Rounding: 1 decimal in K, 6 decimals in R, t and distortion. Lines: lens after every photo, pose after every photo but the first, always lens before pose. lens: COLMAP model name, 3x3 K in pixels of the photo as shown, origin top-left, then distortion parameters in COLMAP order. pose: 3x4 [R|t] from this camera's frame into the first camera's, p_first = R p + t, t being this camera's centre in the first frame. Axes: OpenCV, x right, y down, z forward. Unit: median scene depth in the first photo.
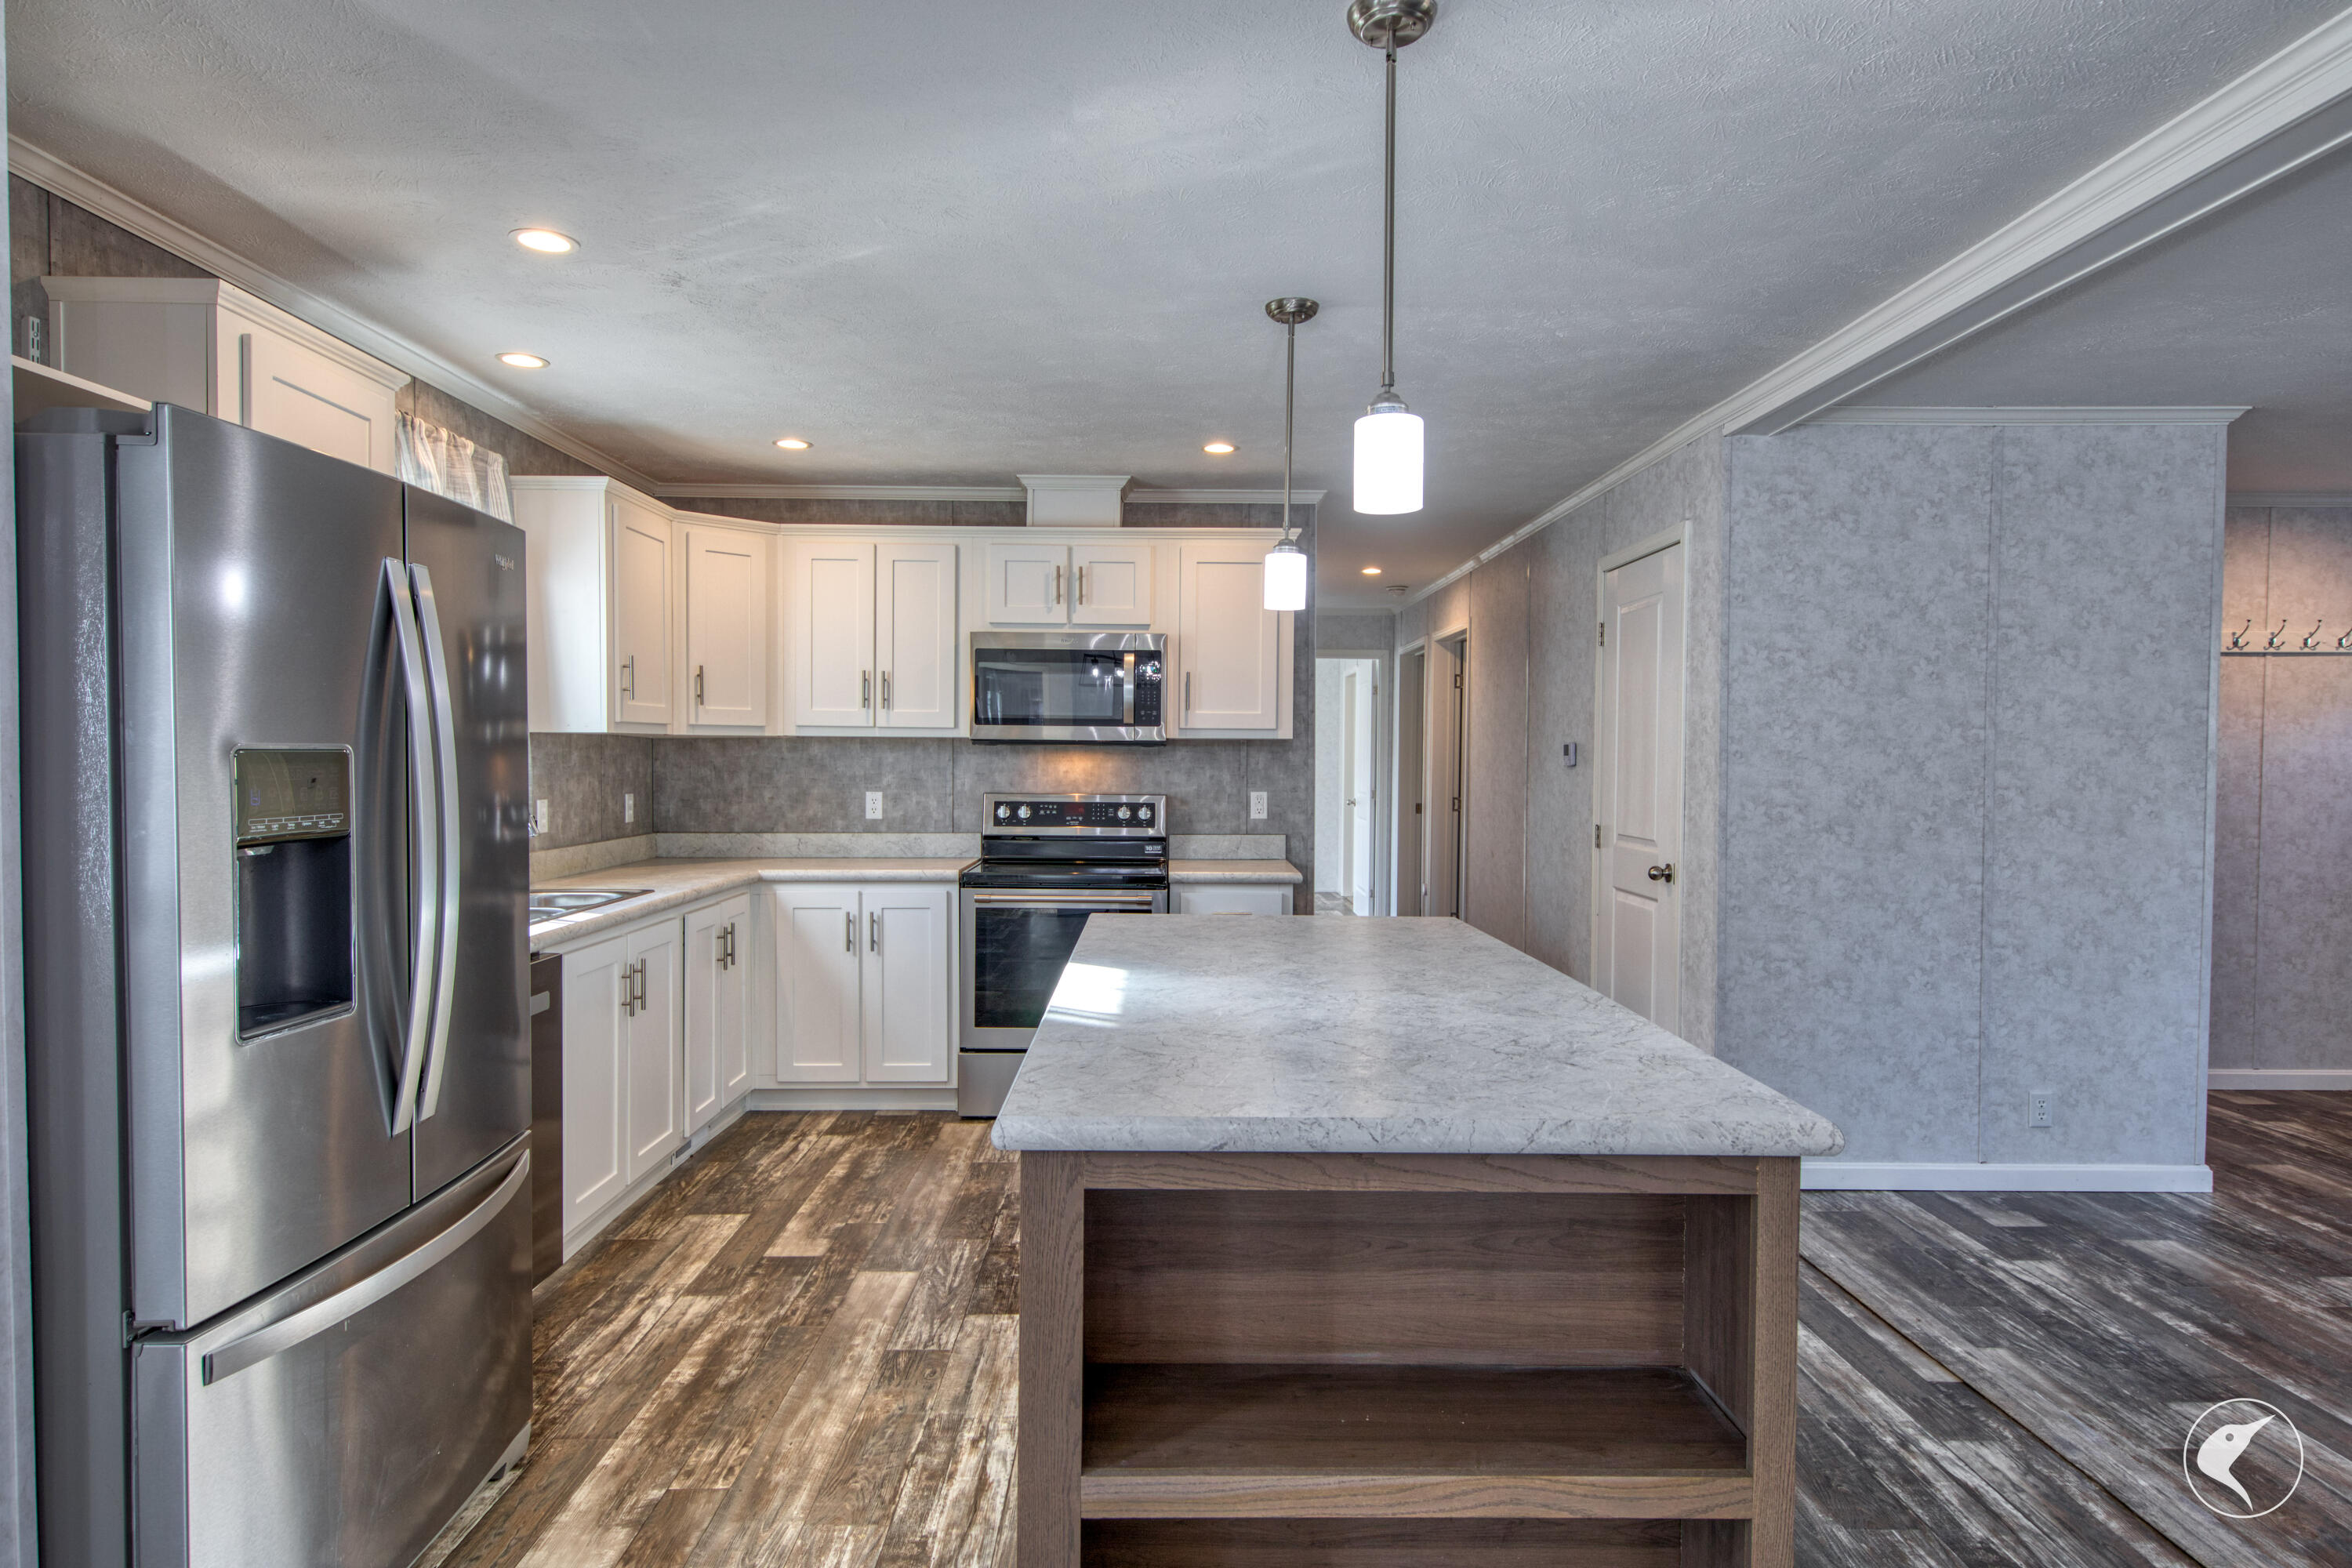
lens RADIAL K [[1320.6, 0, 1183.1], [0, 1320.6, 785.3], [0, 0, 1]] dist [0.012722, -0.000543]
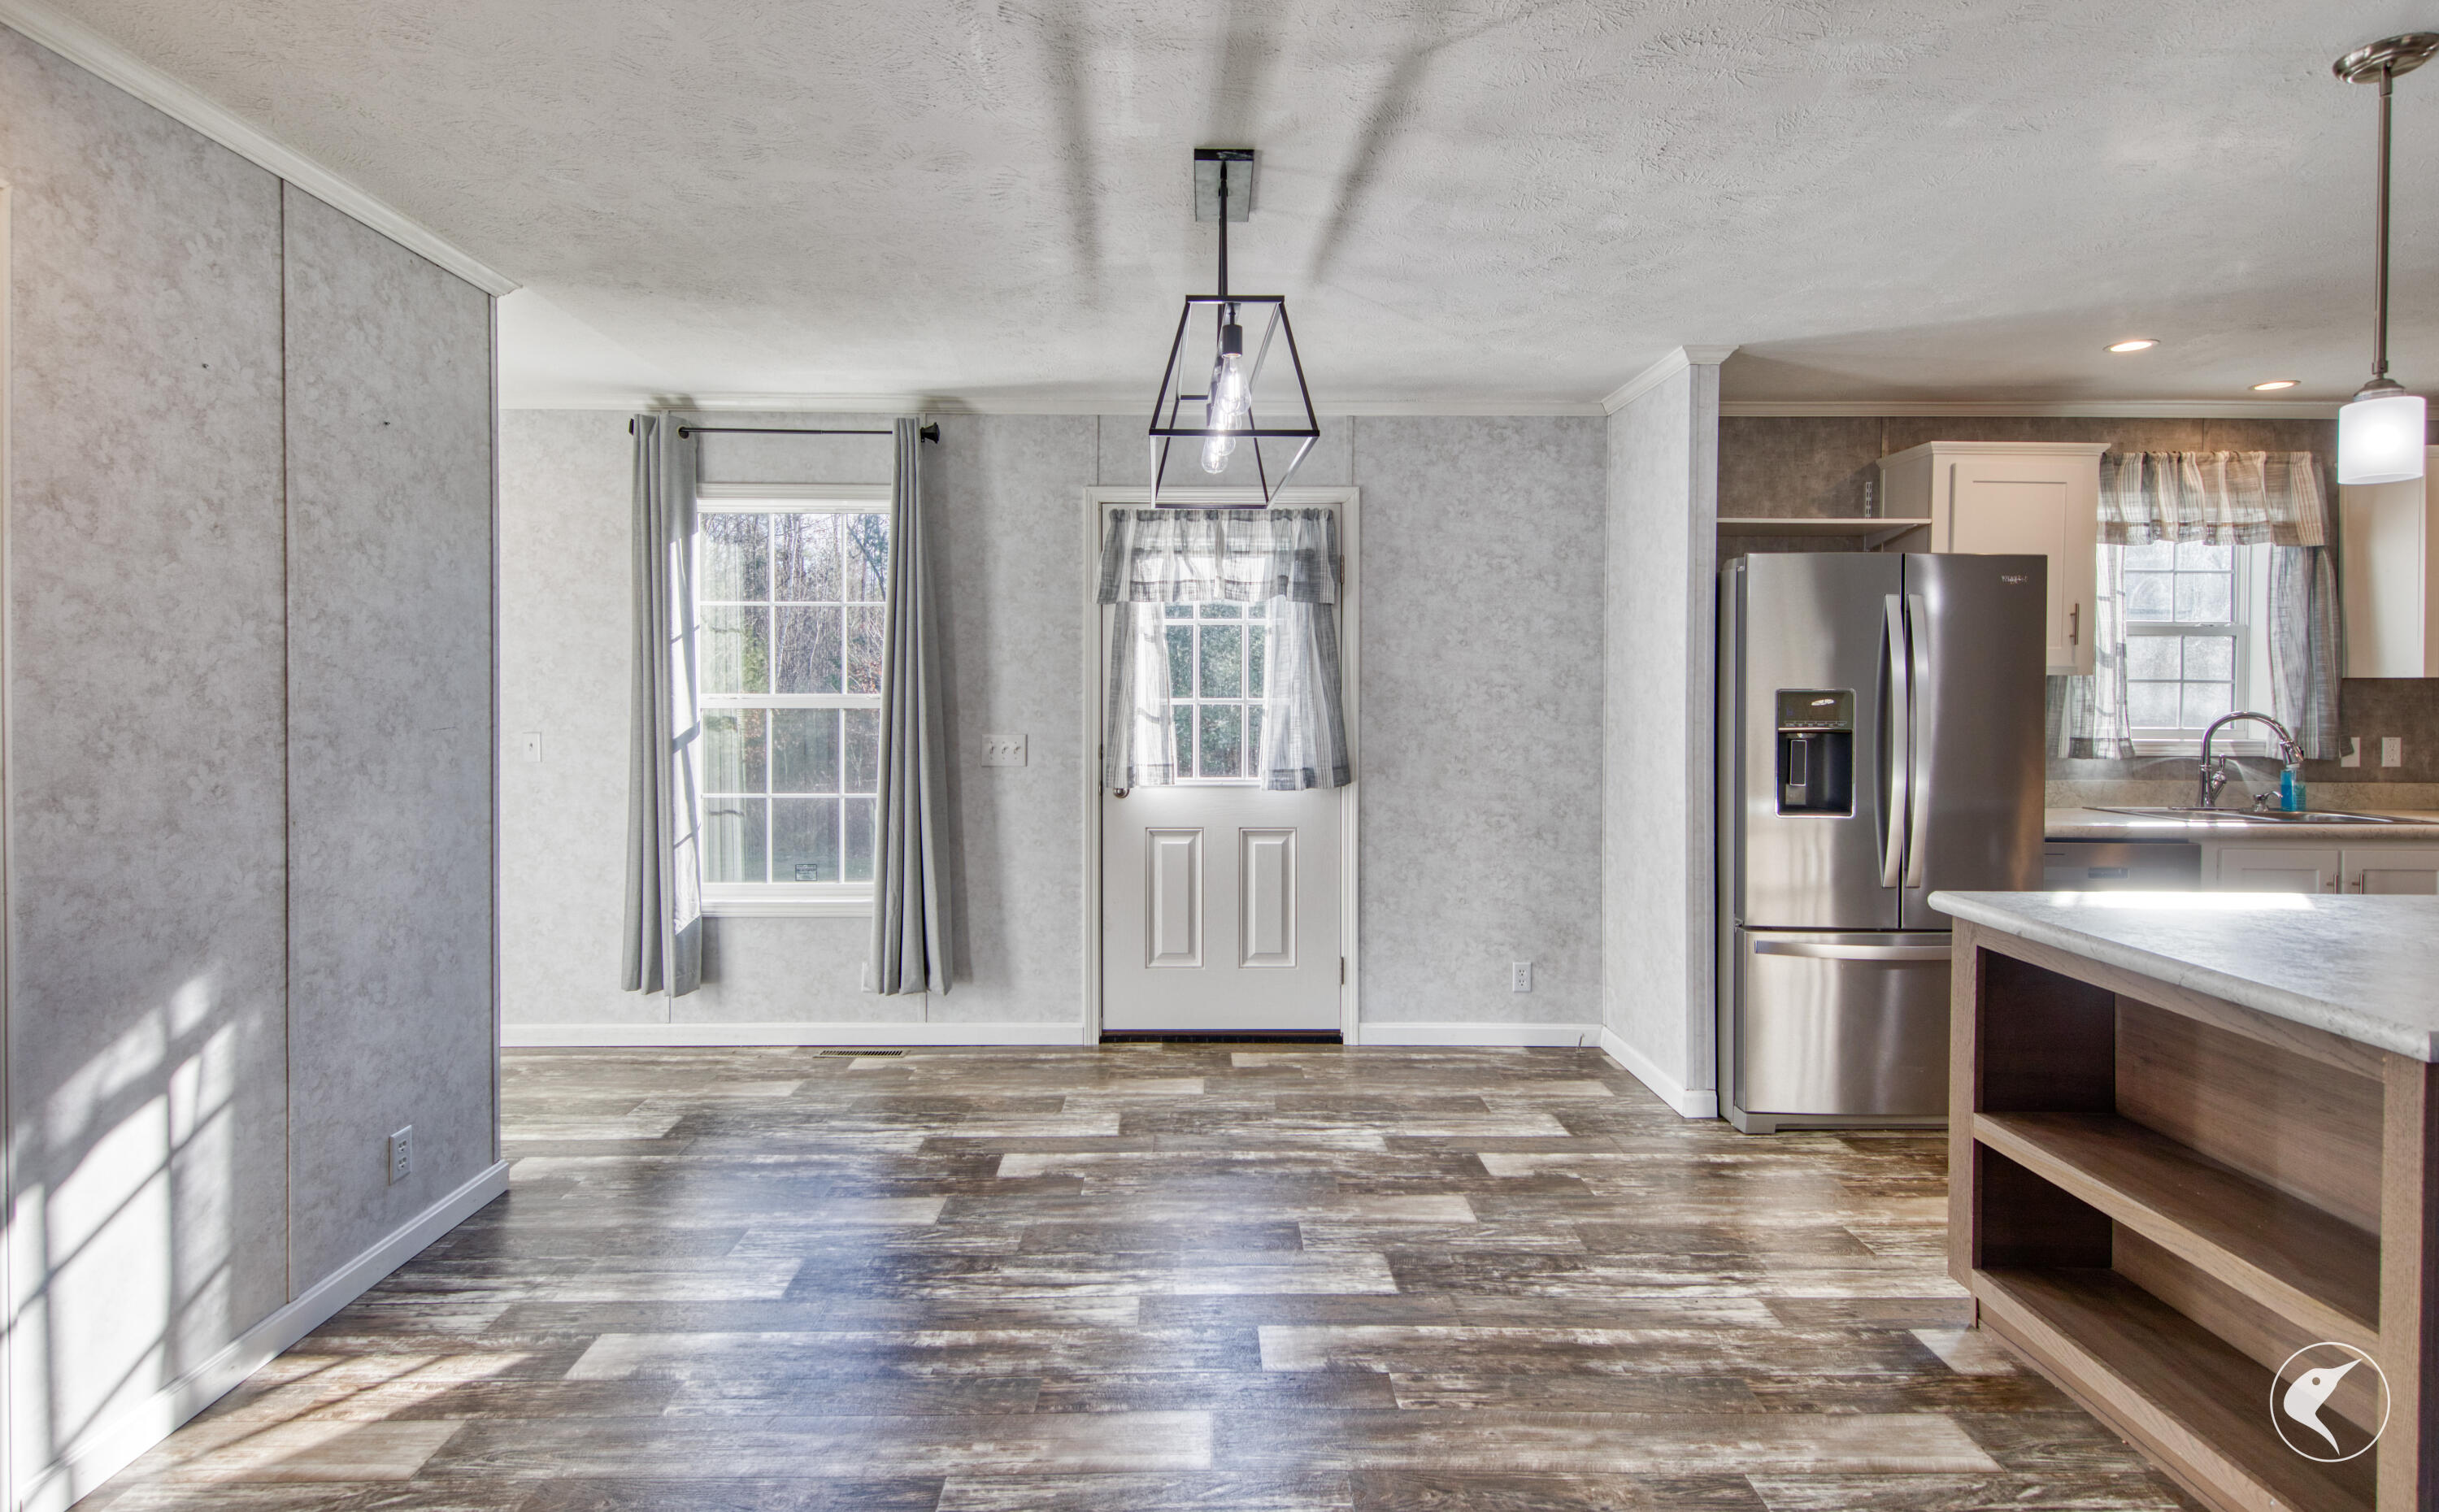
lens RADIAL K [[1177.5, 0, 1202.8], [0, 1177.5, 696.1], [0, 0, 1]] dist [0.013228, -0.003233]
pose [[-0.013025, 0.000493, -0.999915, 0.470894], [-0.028527, 0.999593, 0.000864, 0.003334], [0.999508, 0.028536, -0.013006, 0.002607]]
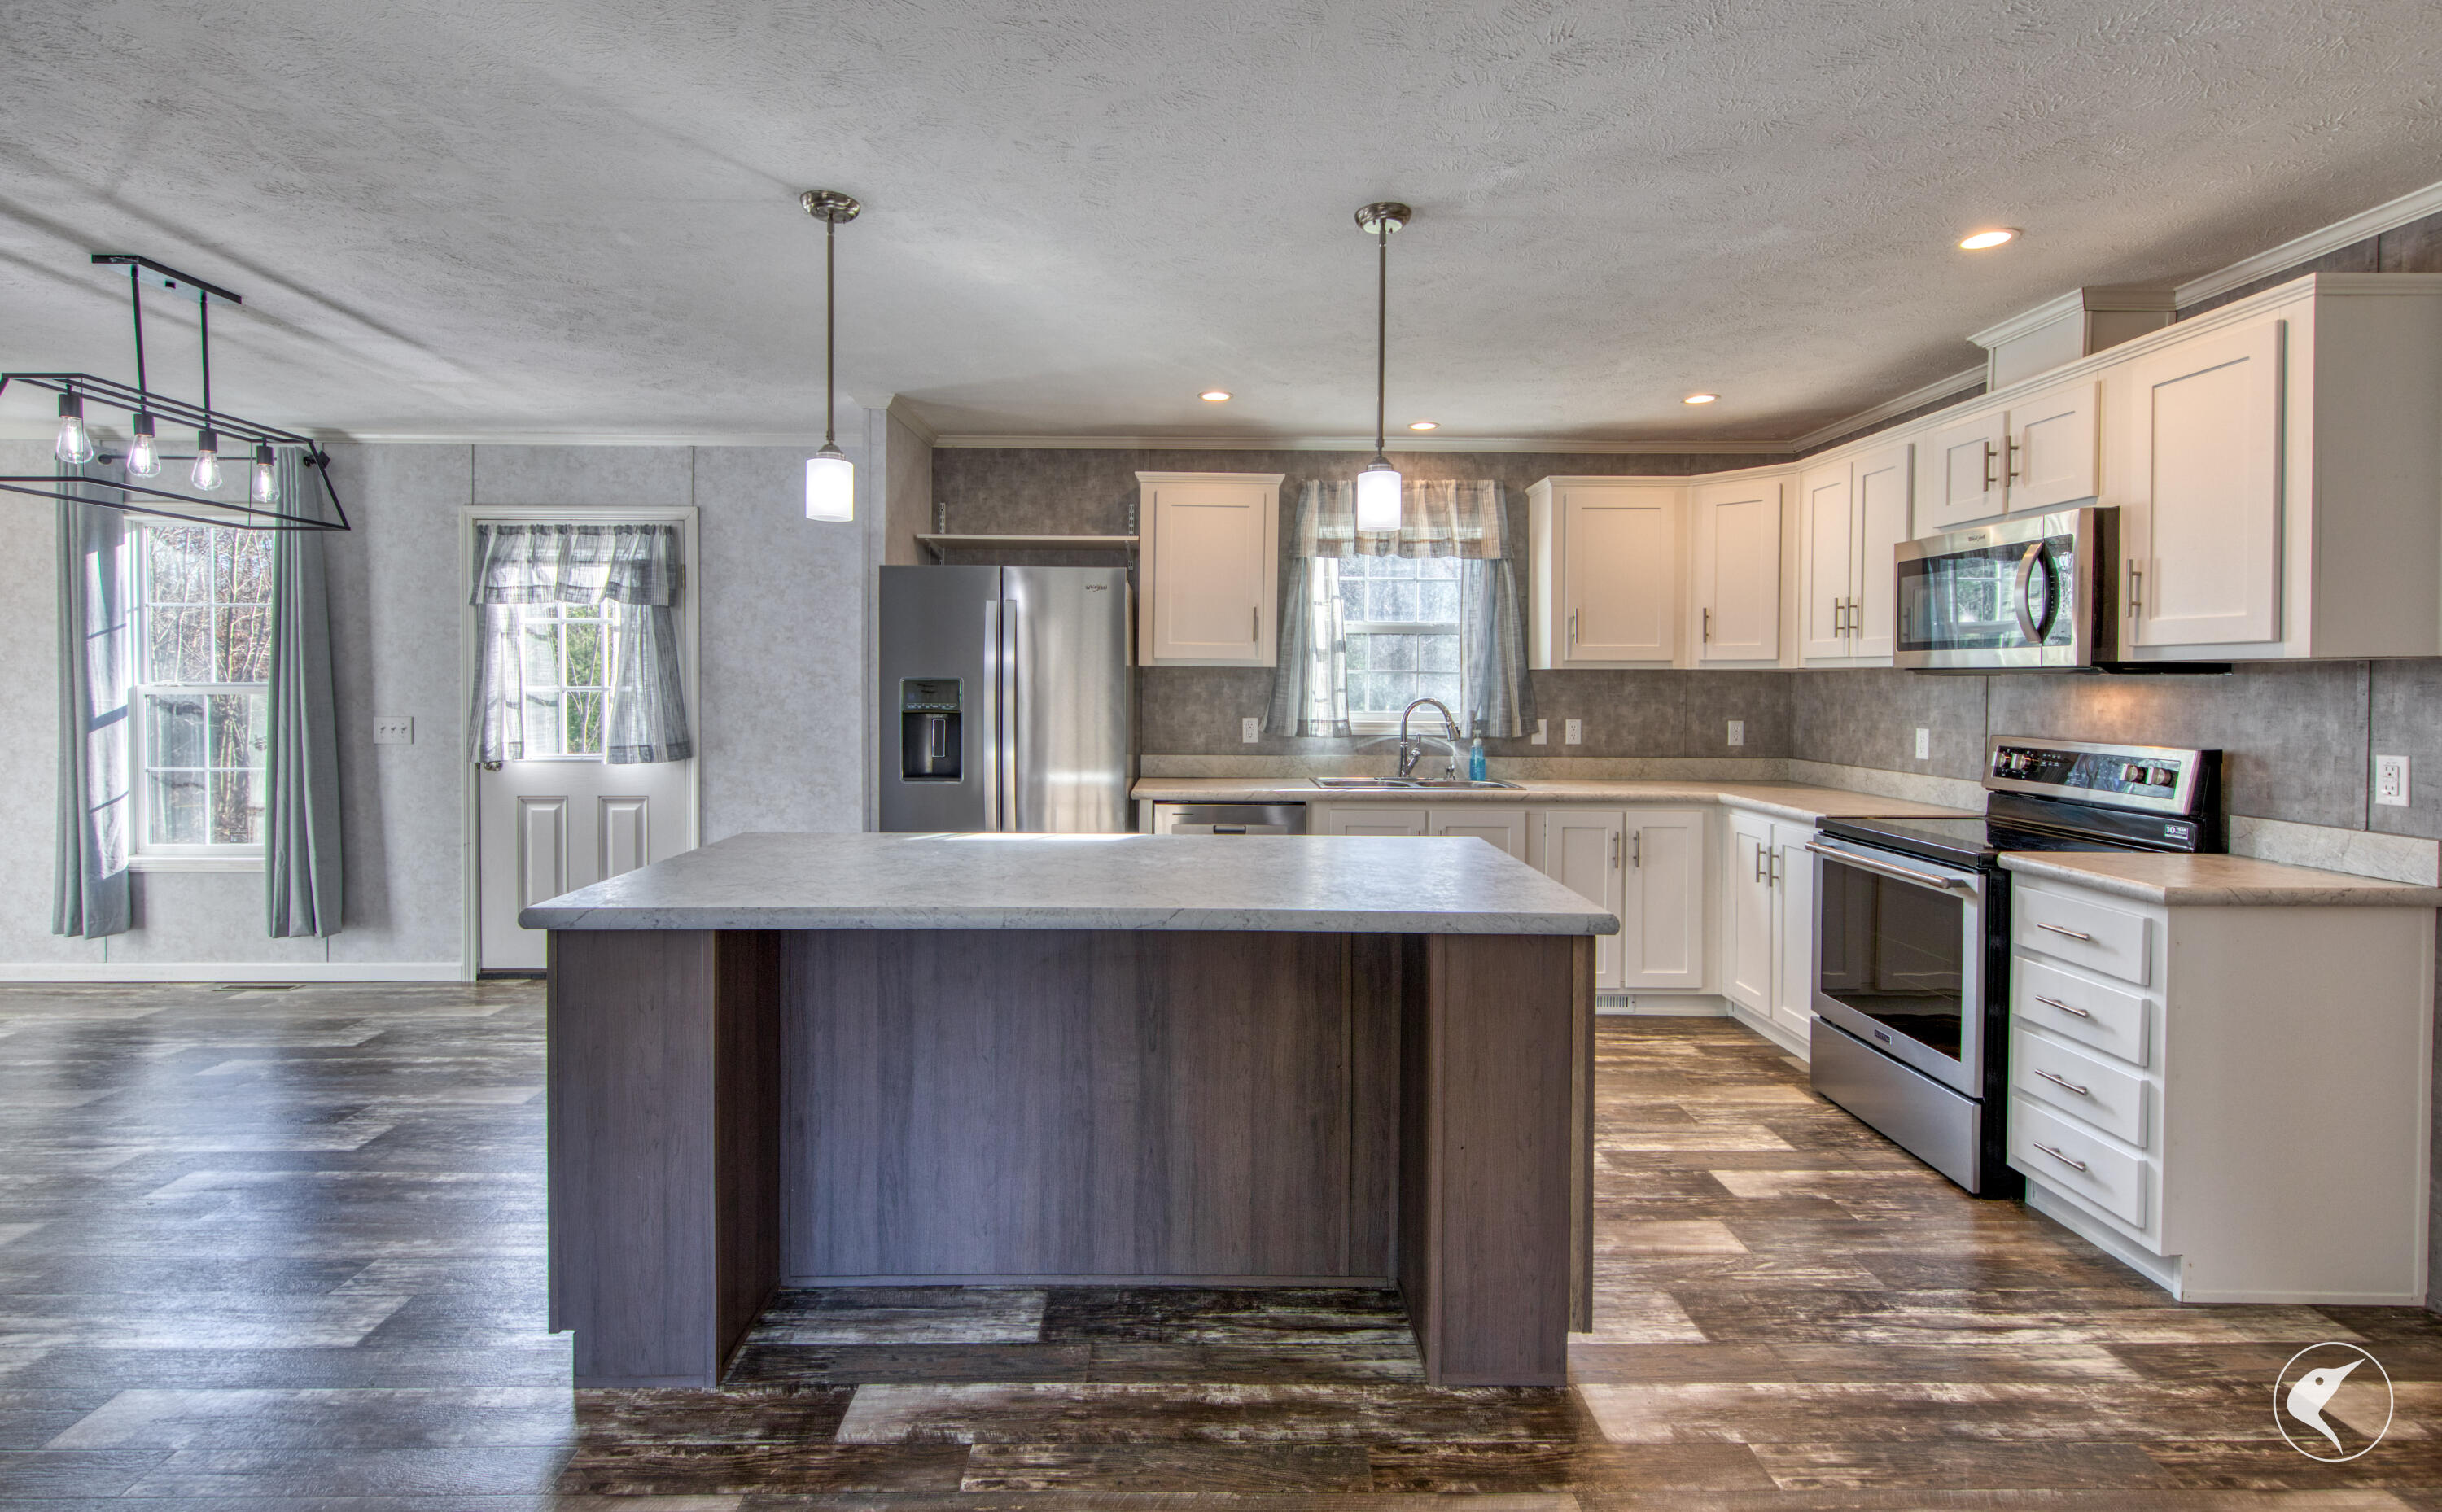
lens RADIAL K [[1103.9, 0, 1207.4], [0, 1103.9, 699.6], [0, 0, 1]] dist [0.007768, -0.004726]
pose [[-0.002234, 0.011409, -0.999932, 0.559752], [-0.028954, 0.999515, 0.011469, -0.010042], [0.999578, 0.028977, -0.001903, 0.555640]]
